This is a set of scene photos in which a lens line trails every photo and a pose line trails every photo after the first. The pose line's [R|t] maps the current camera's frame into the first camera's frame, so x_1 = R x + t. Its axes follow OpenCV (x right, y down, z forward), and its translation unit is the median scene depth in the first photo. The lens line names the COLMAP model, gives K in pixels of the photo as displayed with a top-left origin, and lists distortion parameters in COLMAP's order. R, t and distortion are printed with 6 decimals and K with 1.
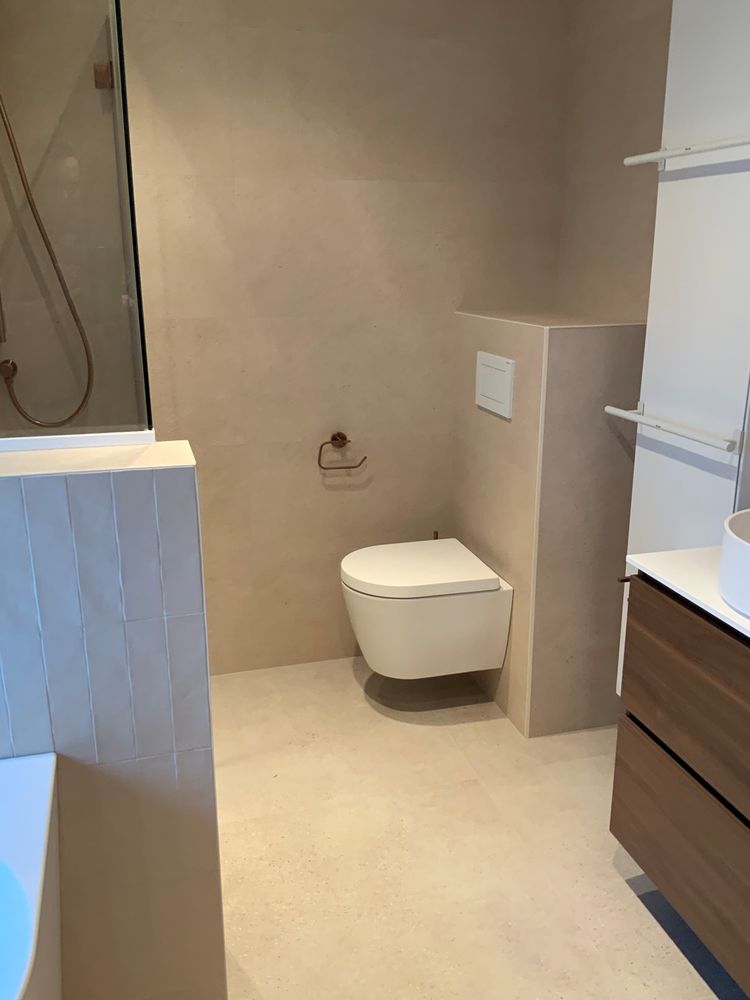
lens RADIAL K [[841.7, 0, 378.4], [0, 841.7, 500.2], [0, 0, 1]] dist [0.104925, -0.212944]
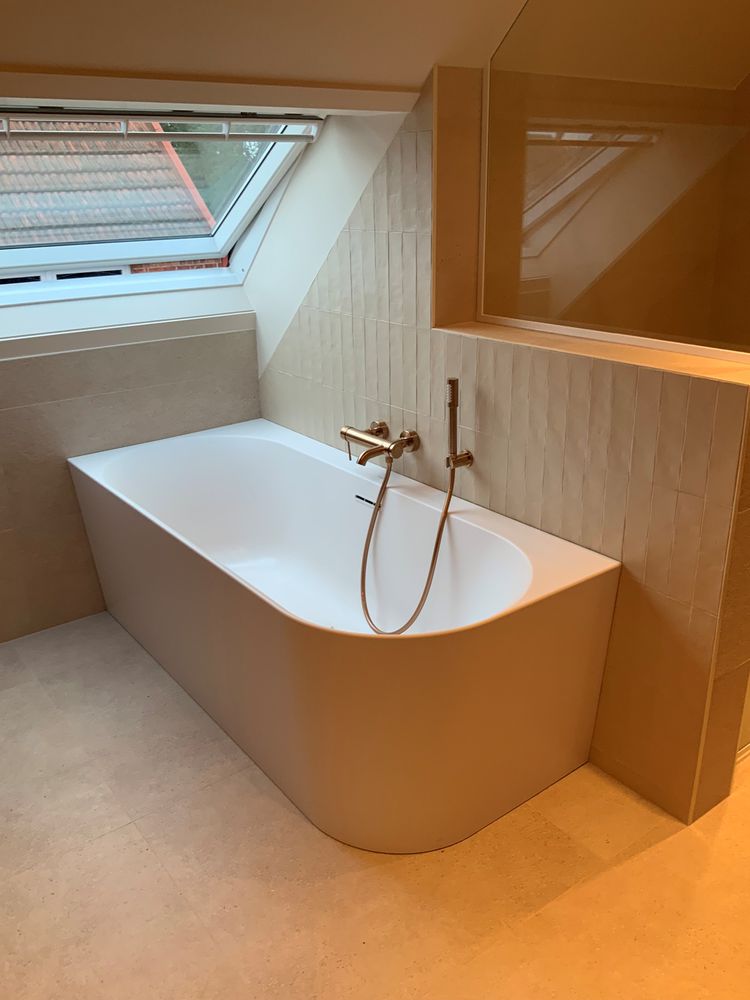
lens RADIAL K [[815.1, 0, 378.6], [0, 815.1, 498.5], [0, 0, 1]] dist [0.100363, -0.213905]
pose [[0.353074, 0.325063, -0.877310, 0.369525], [-0.240834, 0.937681, 0.250508, -0.030423], [0.904067, 0.122839, 0.409357, 0.026997]]
